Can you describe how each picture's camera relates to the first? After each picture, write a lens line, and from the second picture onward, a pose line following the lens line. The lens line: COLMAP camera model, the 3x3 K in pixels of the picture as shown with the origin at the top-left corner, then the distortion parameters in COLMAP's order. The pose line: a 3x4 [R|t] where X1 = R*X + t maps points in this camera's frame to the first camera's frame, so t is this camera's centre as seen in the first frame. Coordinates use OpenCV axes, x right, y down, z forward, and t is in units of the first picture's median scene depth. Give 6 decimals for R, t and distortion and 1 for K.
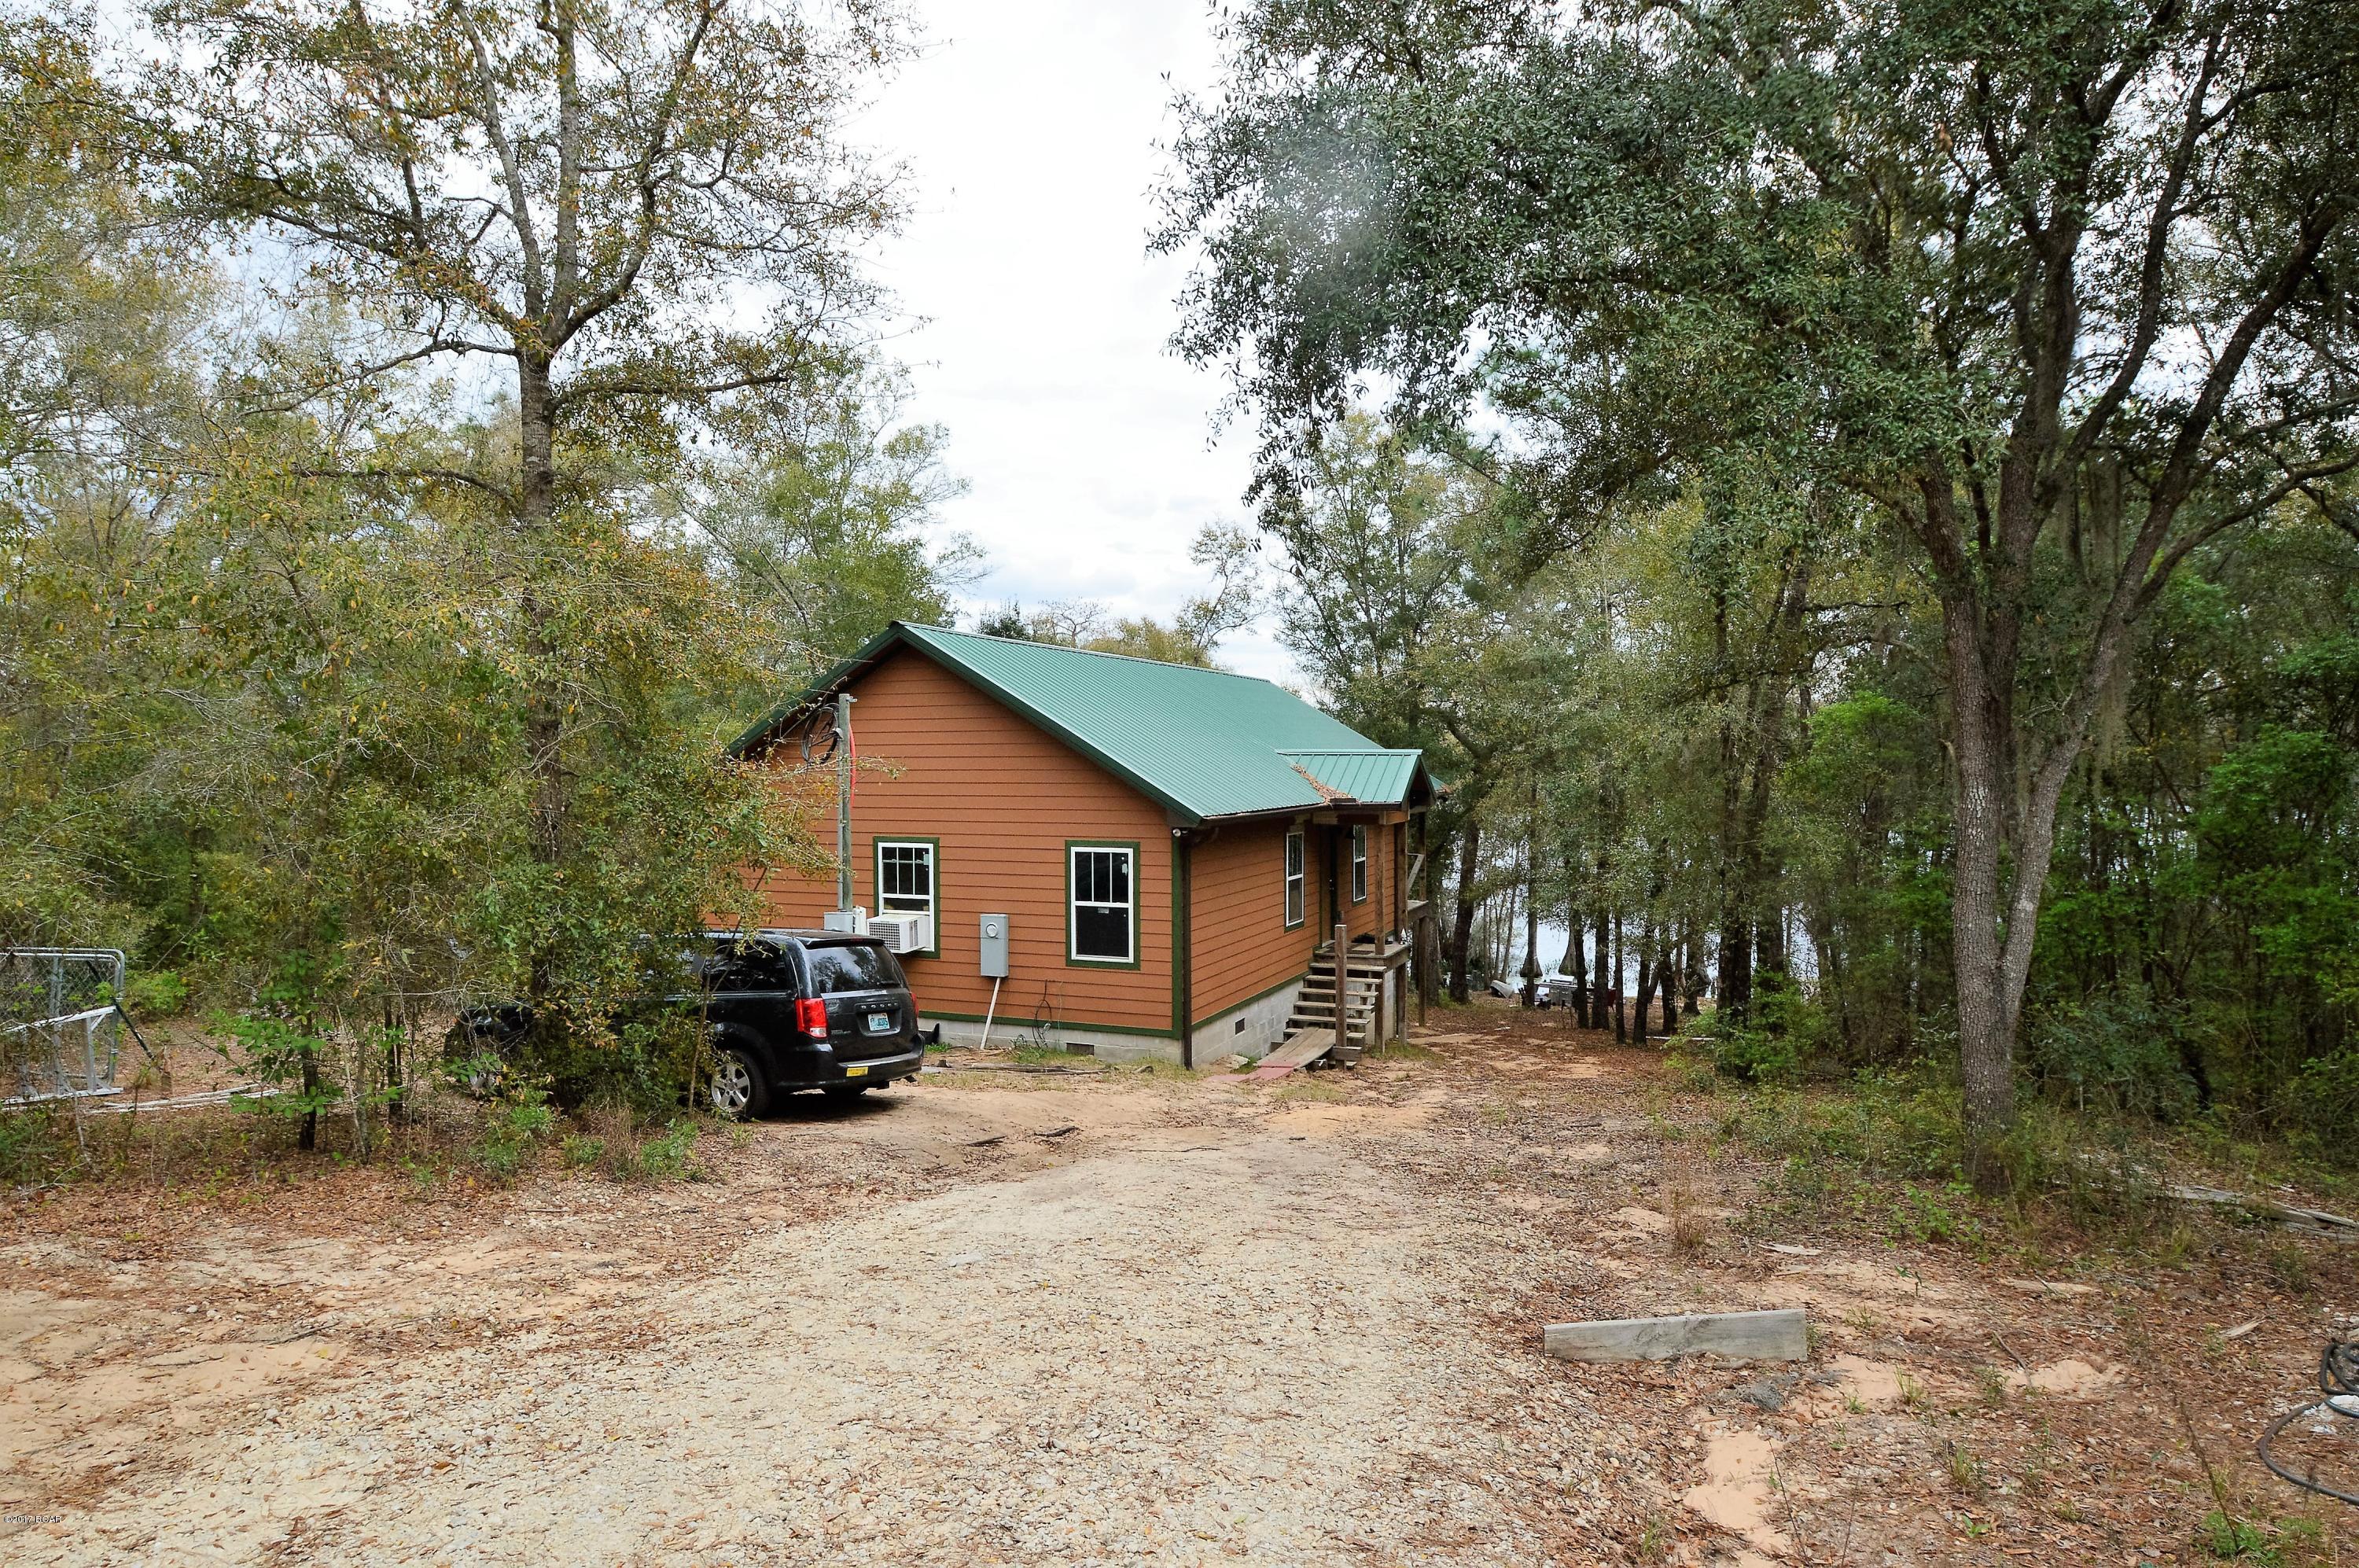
lens RADIAL K [[1432.1, 0, 1178.4], [0, 1432.1, 776.3], [0, 0, 1]] dist [0.001683, 0.003671]
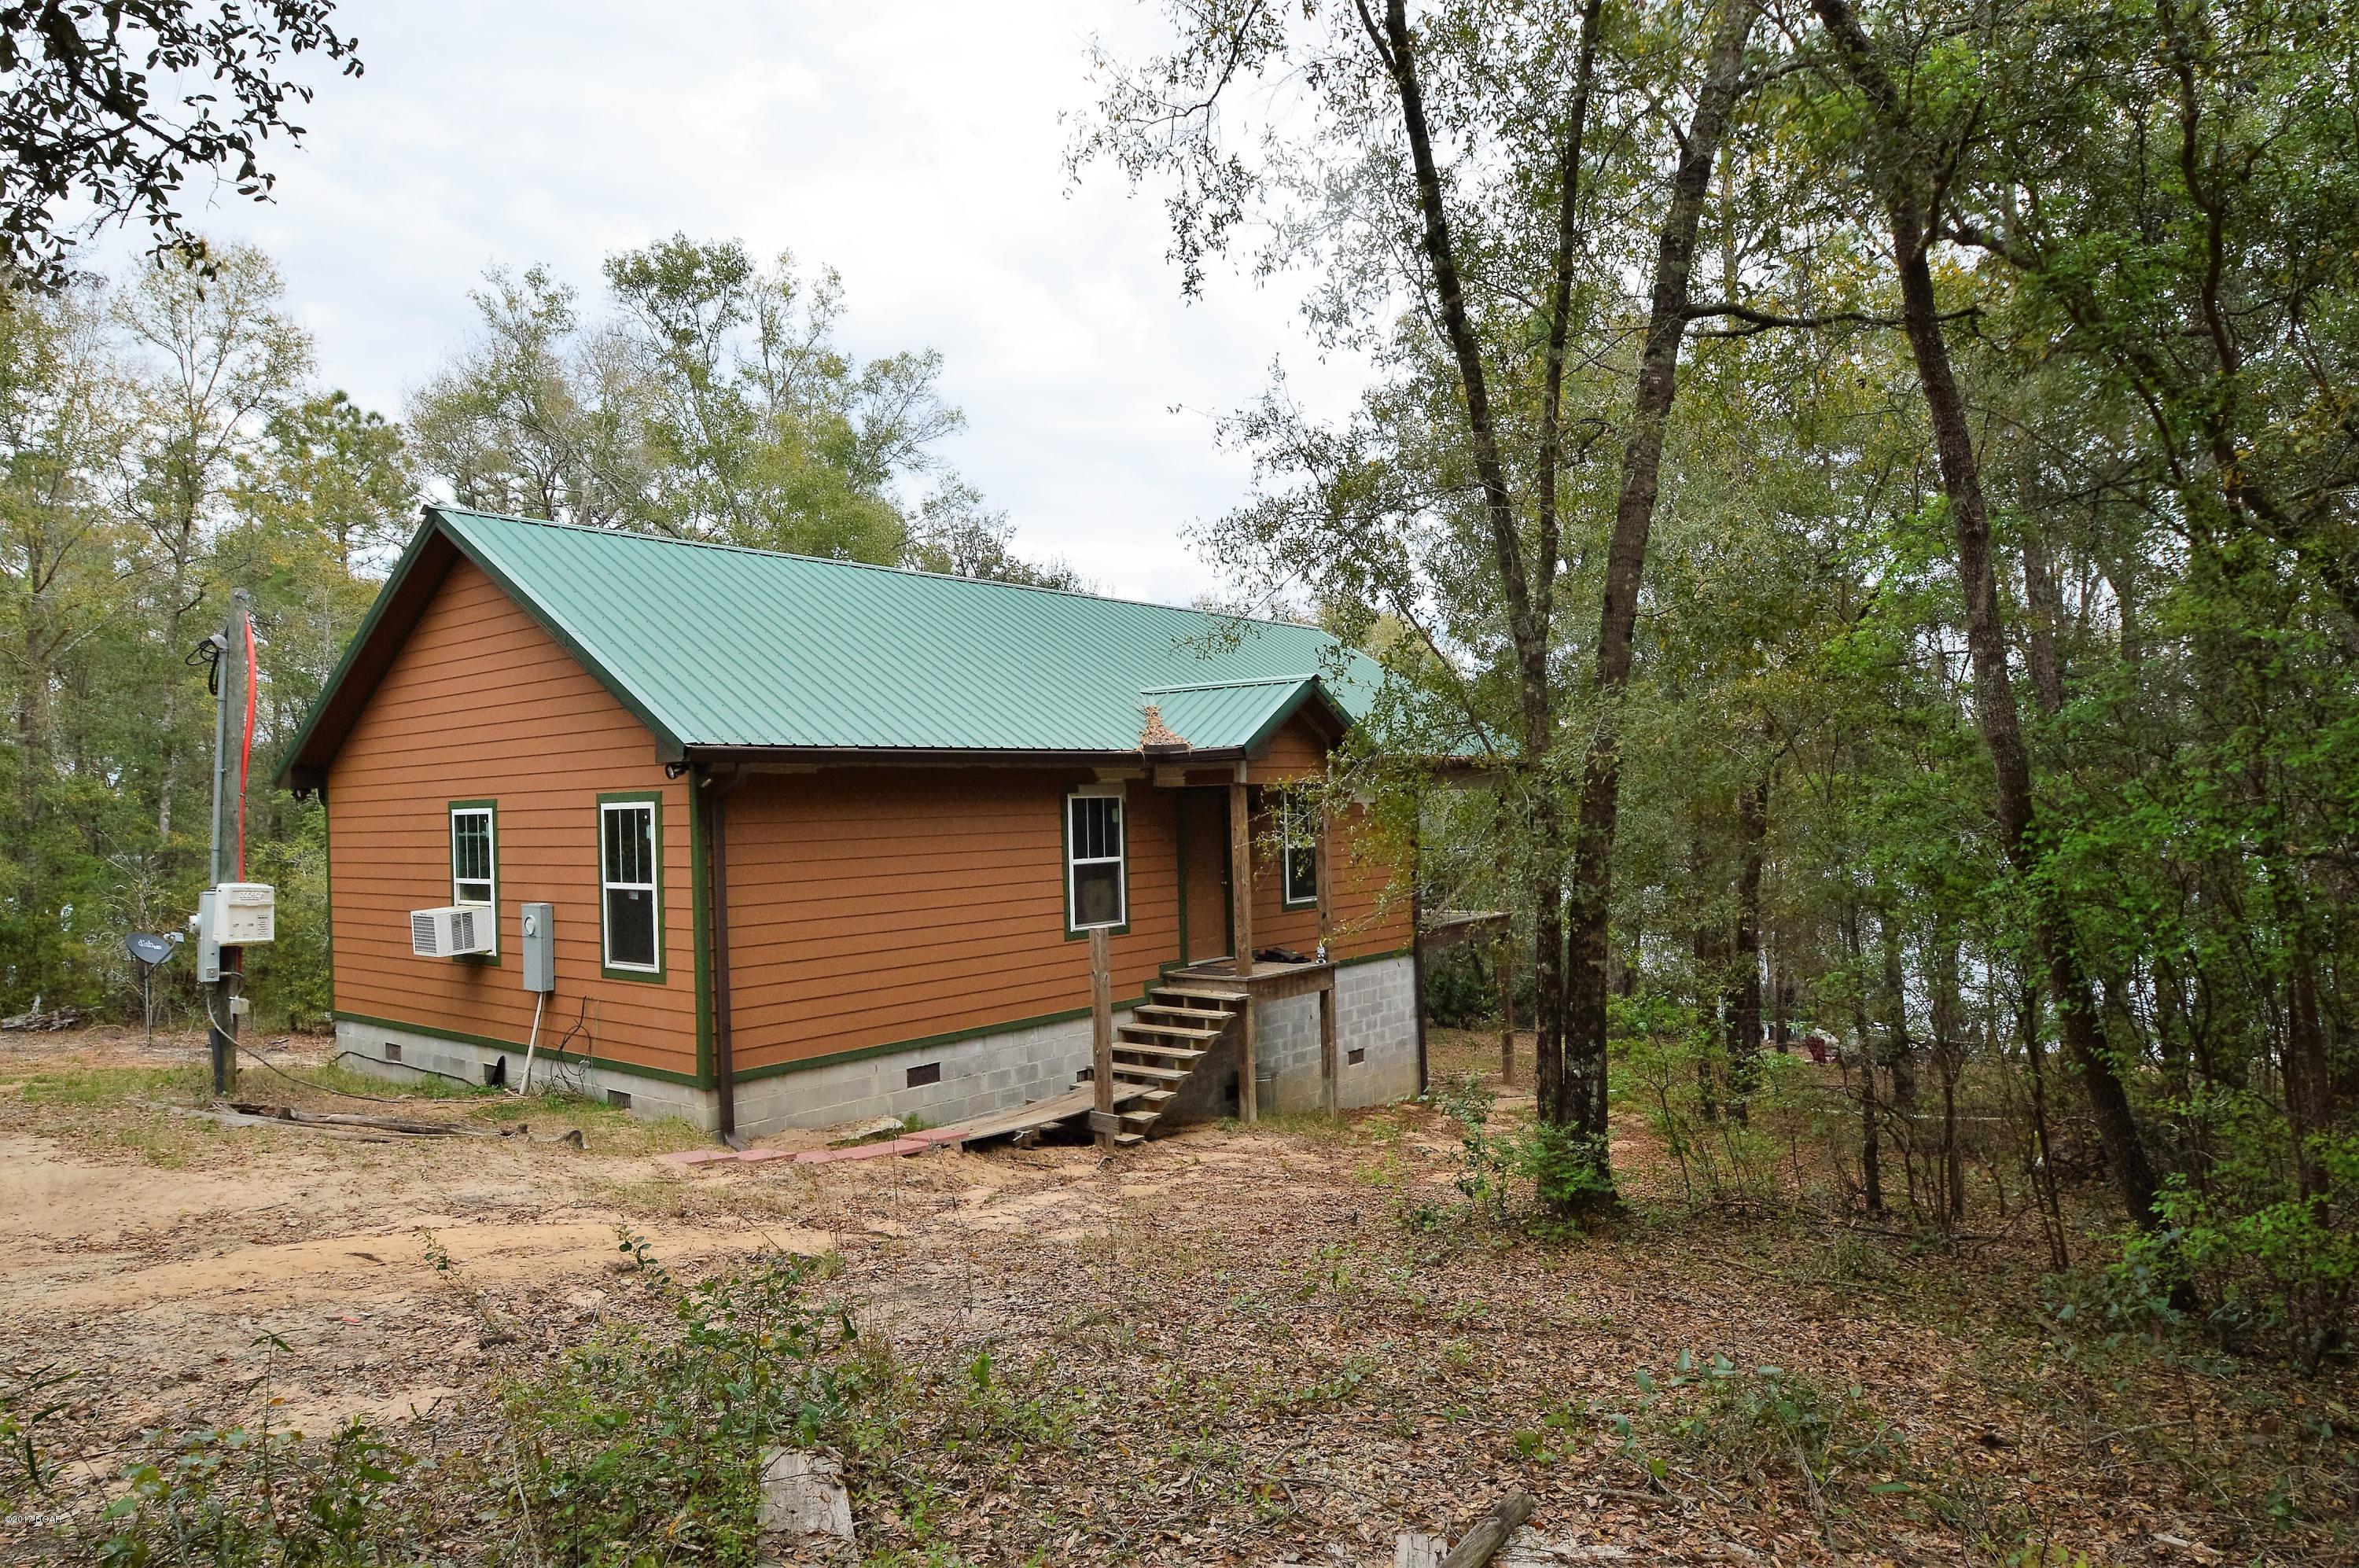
lens RADIAL K [[1432.1, 0, 1180.0], [0, 1432.1, 784.0], [0, 0, 1]] dist [0.001683, 0.003671]
pose [[0.948063, -0.027900, -0.316857, 0.405991], [0.020187, 0.999415, -0.027599, 0.064645], [0.317441, 0.019770, 0.948072, 0.435712]]
